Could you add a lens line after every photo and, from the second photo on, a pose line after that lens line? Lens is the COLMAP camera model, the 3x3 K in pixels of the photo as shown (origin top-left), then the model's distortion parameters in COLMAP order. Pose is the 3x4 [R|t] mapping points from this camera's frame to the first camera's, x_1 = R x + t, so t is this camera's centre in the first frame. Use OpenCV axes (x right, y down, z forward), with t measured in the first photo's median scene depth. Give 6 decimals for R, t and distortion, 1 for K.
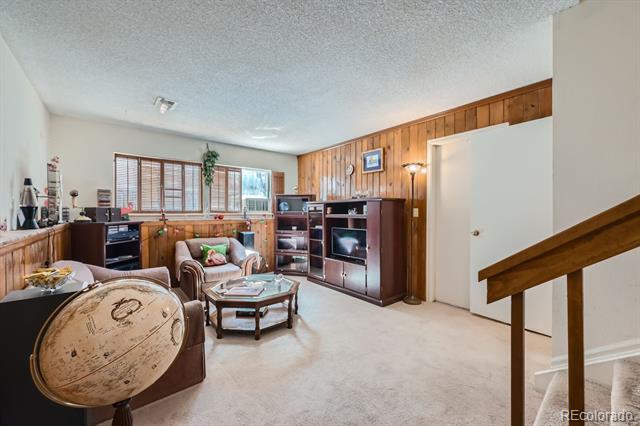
lens RADIAL K [[254.7, 0, 320.9], [0, 254.7, 212.9], [0, 0, 1]] dist [-0.003088, 0.000491]
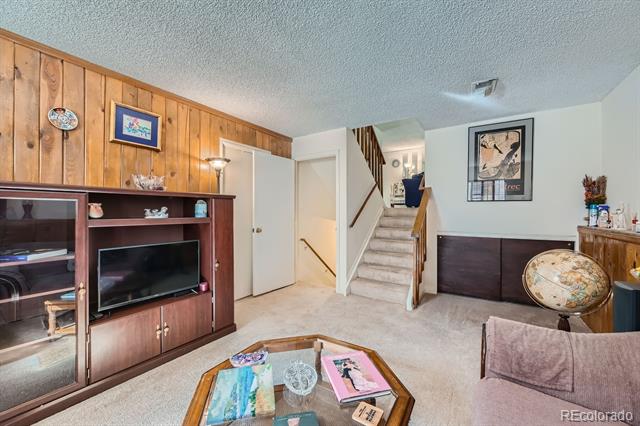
lens RADIAL K [[254.7, 0, 320.7], [0, 254.7, 213.9], [0, 0, 1]] dist [-0.003088, 0.000491]
pose [[-0.295142, -0.005676, 0.955437, -0.552896], [-0.004763, 0.999979, 0.004469, -0.008543], [-0.955442, -0.003231, -0.295162, 0.870746]]
